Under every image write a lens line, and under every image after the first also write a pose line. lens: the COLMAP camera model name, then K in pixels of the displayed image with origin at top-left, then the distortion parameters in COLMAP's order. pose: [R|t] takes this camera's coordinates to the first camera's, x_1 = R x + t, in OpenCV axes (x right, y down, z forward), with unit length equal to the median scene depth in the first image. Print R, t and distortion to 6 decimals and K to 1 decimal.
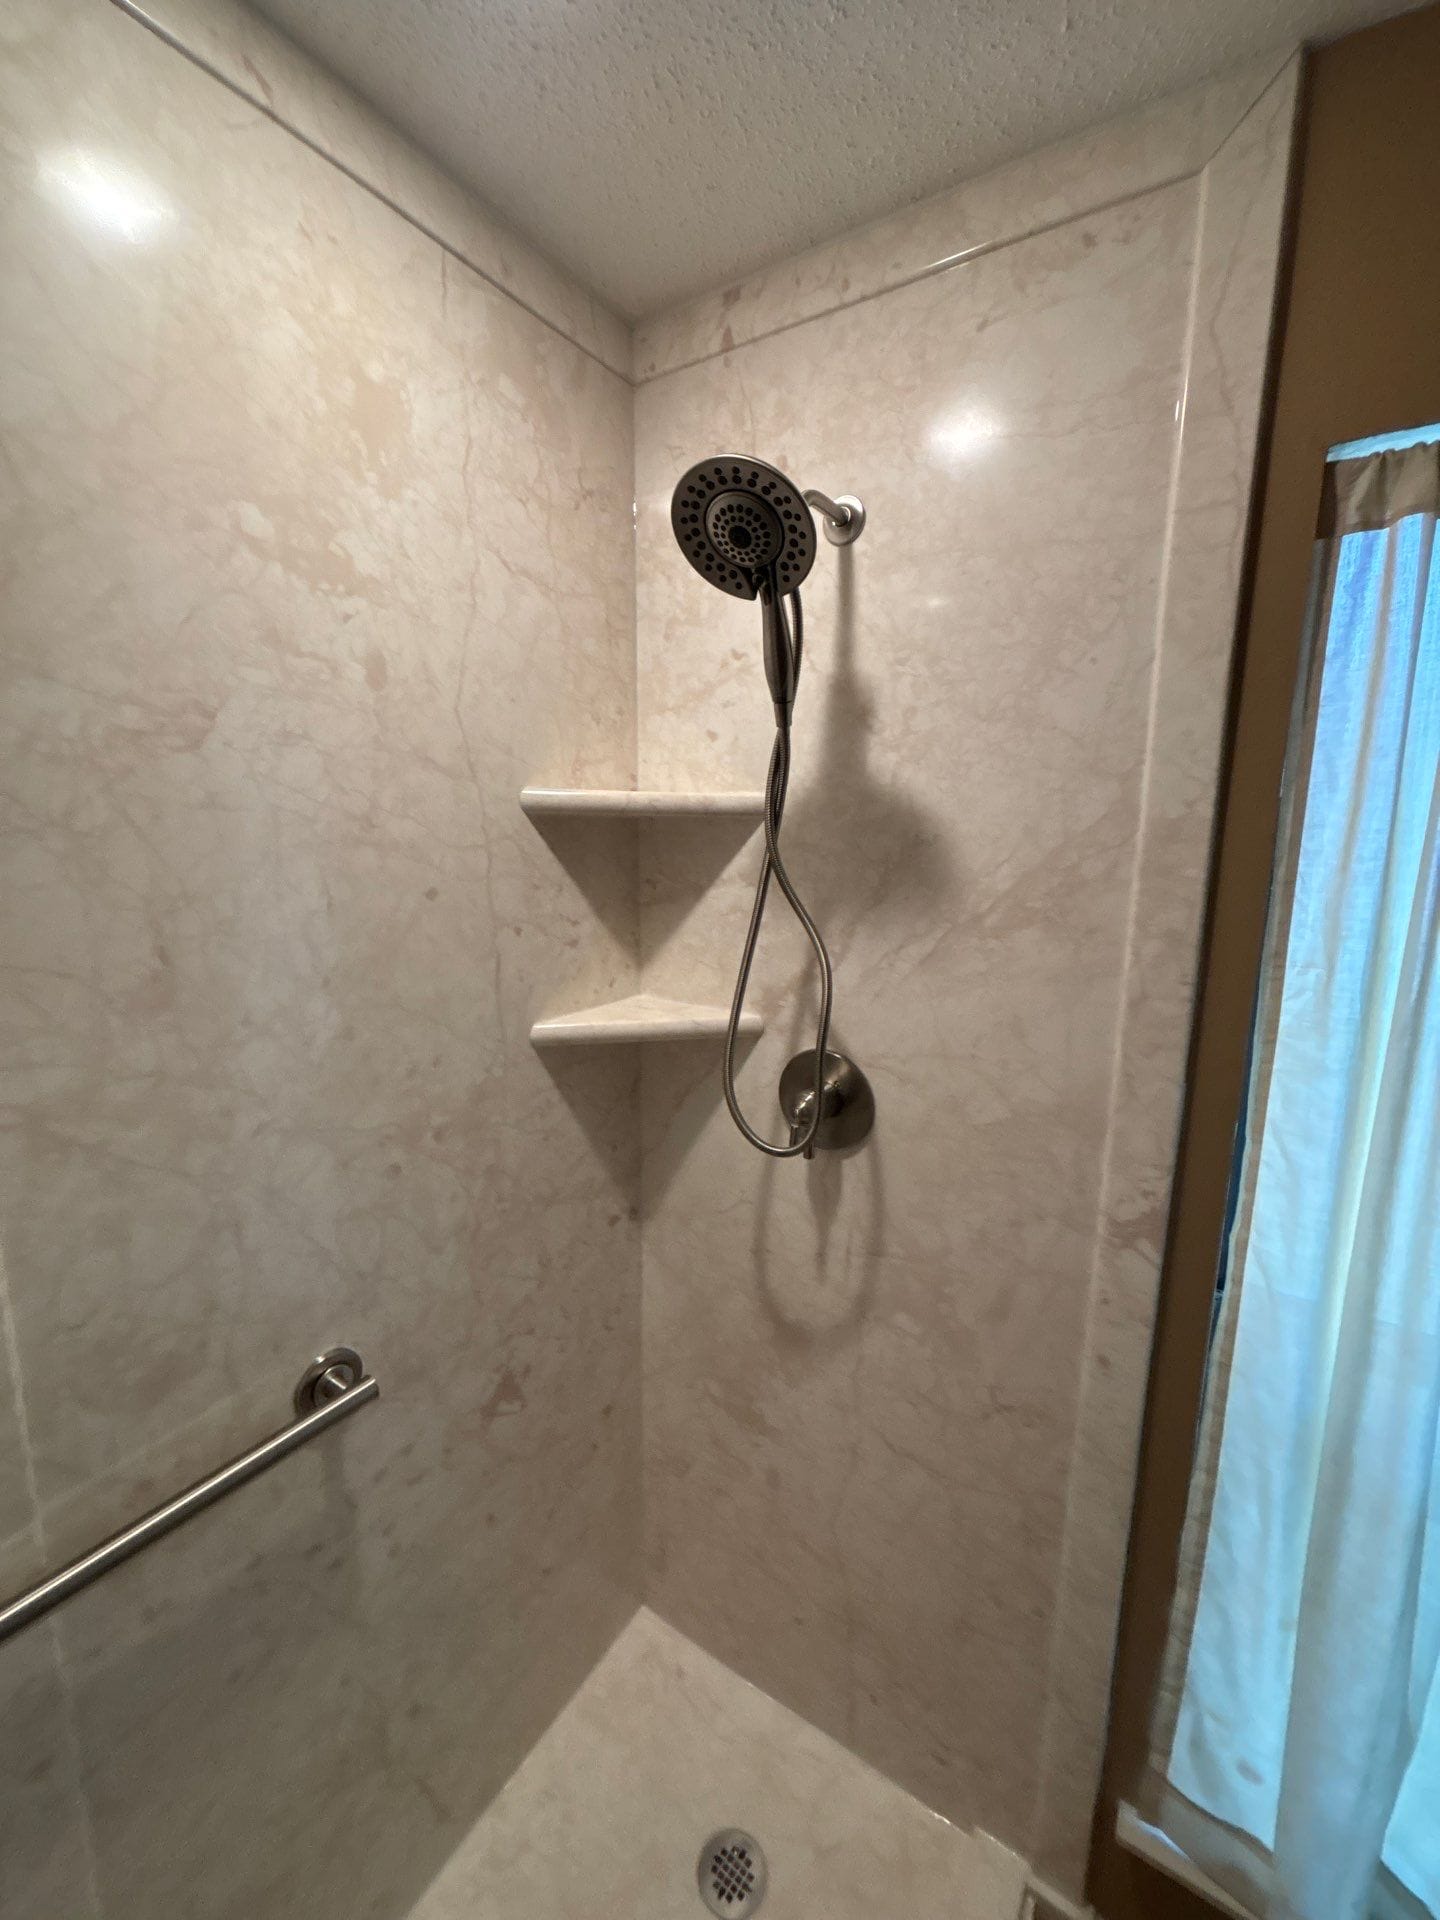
lens RADIAL K [[770.9, 0, 714.9], [0, 770.9, 962.8], [0, 0, 1]] dist [-0.002373, -0.000143]
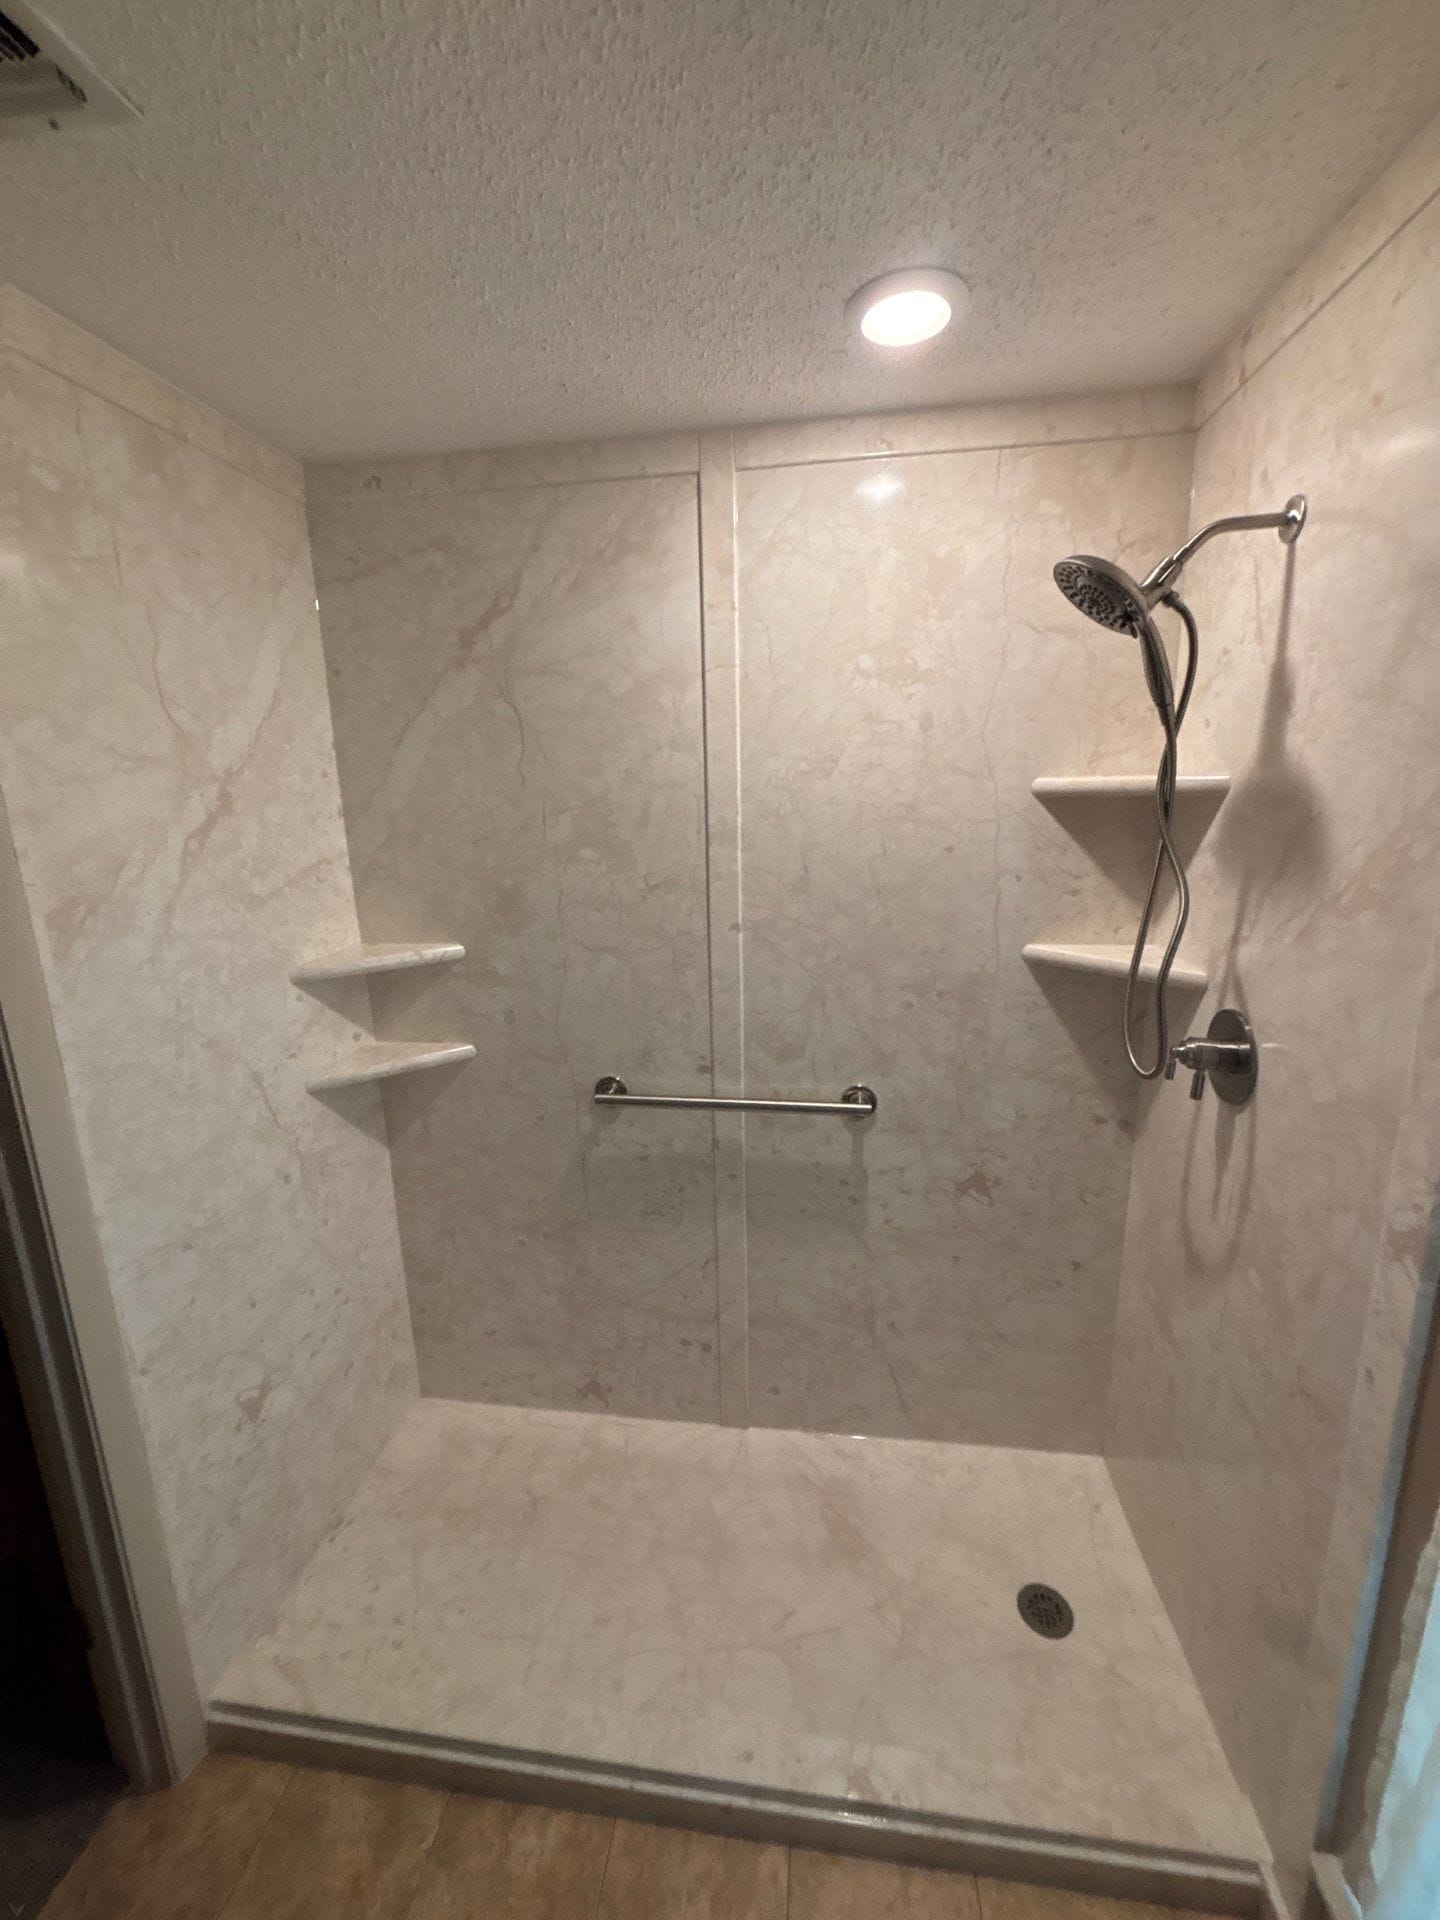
lens RADIAL K [[770.9, 0, 725.4], [0, 770.9, 975.4], [0, 0, 1]] dist [-0.002373, -0.000143]
pose [[0.428089, 0.187164, -0.884143, 0.894510], [-0.129283, 0.980940, 0.145058, -0.000102], [0.894442, 0.052208, 0.444127, -0.154326]]
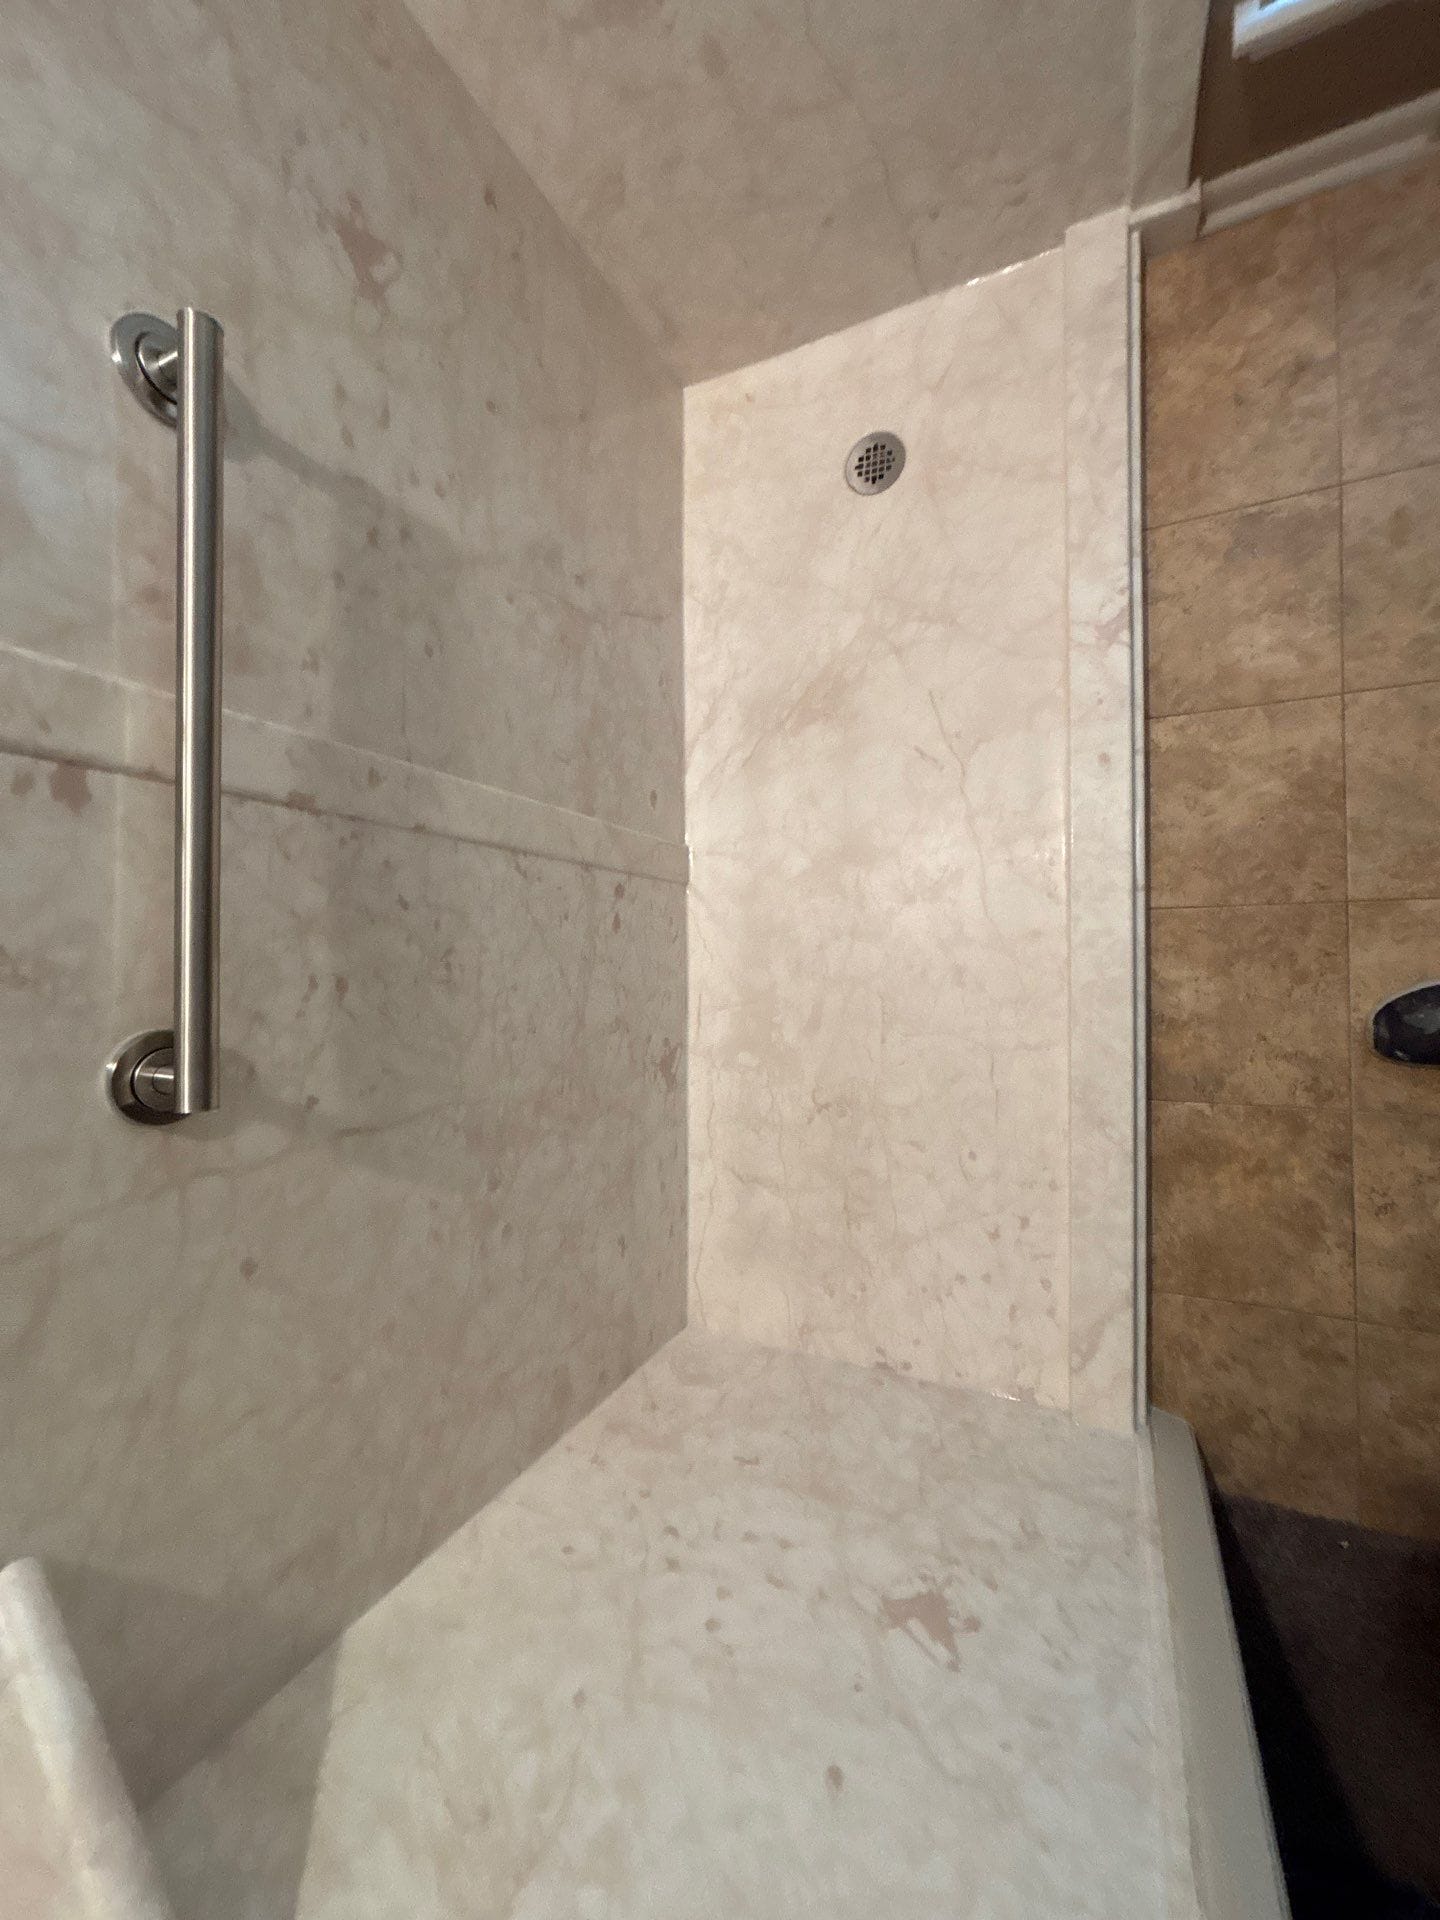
lens RADIAL K [[770.9, 0, 720.5], [0, 770.9, 952.3], [0, 0, 1]] dist [-0.002373, -0.000143]
pose [[0.743063, -0.552143, -0.378148, -0.134186], [0.530061, 0.140645, 0.836215, 0.269151], [-0.408525, -0.821801, 0.397177, 0.071700]]
